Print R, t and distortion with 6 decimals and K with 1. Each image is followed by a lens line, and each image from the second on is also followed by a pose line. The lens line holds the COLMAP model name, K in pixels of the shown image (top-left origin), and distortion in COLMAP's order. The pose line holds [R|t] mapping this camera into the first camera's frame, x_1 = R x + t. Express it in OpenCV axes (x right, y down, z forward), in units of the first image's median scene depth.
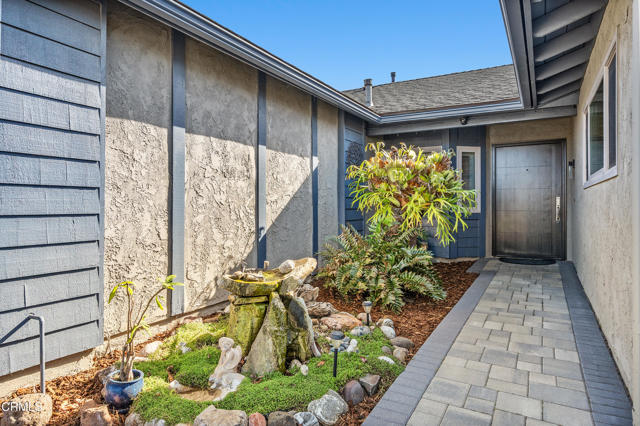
lens RADIAL K [[385.9, 0, 319.8], [0, 385.9, 208.3], [0, 0, 1]] dist [-0.001551, -0.000102]
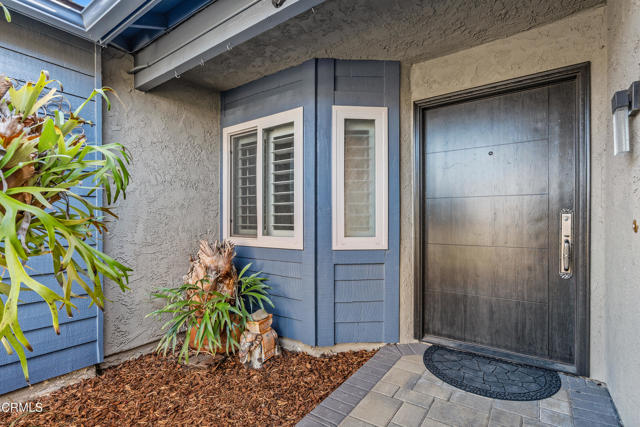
lens RADIAL K [[316.3, 0, 320.4], [0, 316.3, 219.0], [0, 0, 1]] dist [0.001726, 0.000060]
pose [[0.994266, 0.004577, -0.106835, 0.379382], [-0.005452, 0.999954, -0.007897, -0.020668], [0.106794, 0.008434, 0.994245, 0.614707]]
